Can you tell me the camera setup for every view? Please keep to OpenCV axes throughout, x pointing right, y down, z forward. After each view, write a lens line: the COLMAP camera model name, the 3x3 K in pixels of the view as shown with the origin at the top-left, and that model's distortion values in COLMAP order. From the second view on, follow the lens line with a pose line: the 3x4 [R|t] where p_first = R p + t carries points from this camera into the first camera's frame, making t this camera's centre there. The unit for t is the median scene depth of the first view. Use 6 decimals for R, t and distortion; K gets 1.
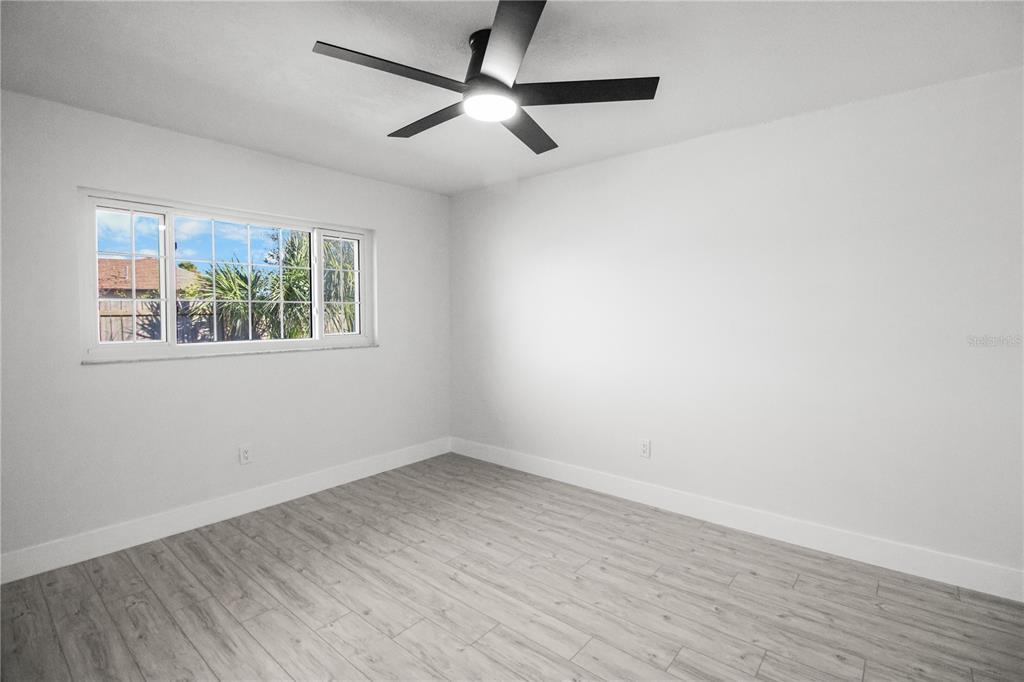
lens RADIAL K [[492.3, 0, 513.9], [0, 492.3, 328.6], [0, 0, 1]] dist [0.016078, -0.000195]
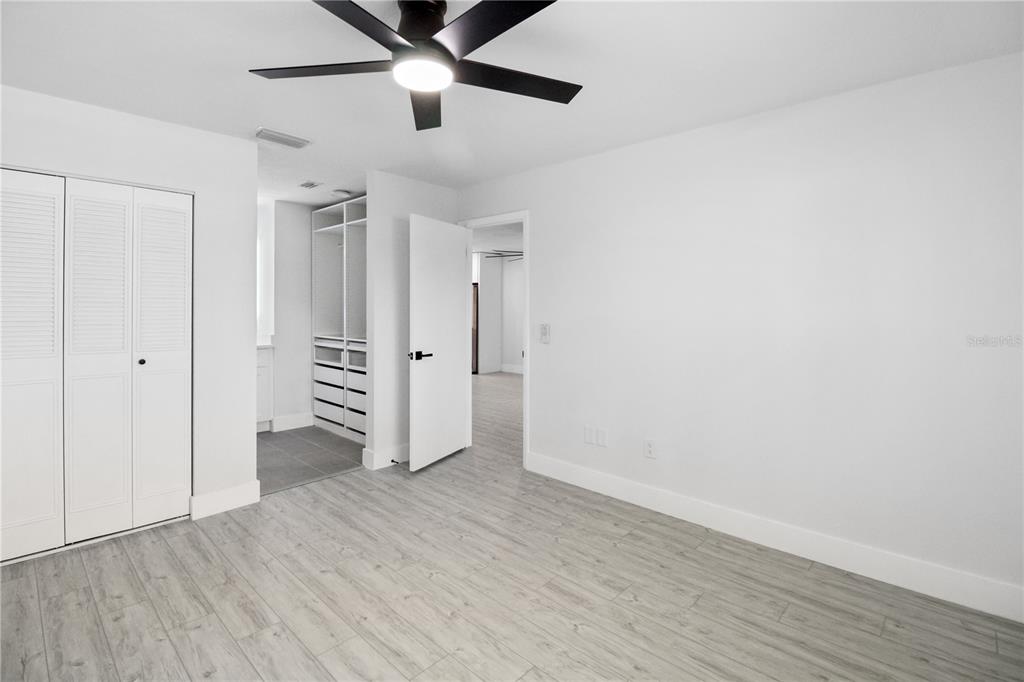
lens RADIAL K [[506.7, 0, 513.8], [0, 506.7, 359.3], [0, 0, 1]] dist [-0.001558, -0.000569]
pose [[-0.998038, -0.006370, 0.062292, -0.274279], [0.001647, 0.991798, 0.127802, -0.046205], [-0.062595, 0.127653, -0.989842, 1.921900]]
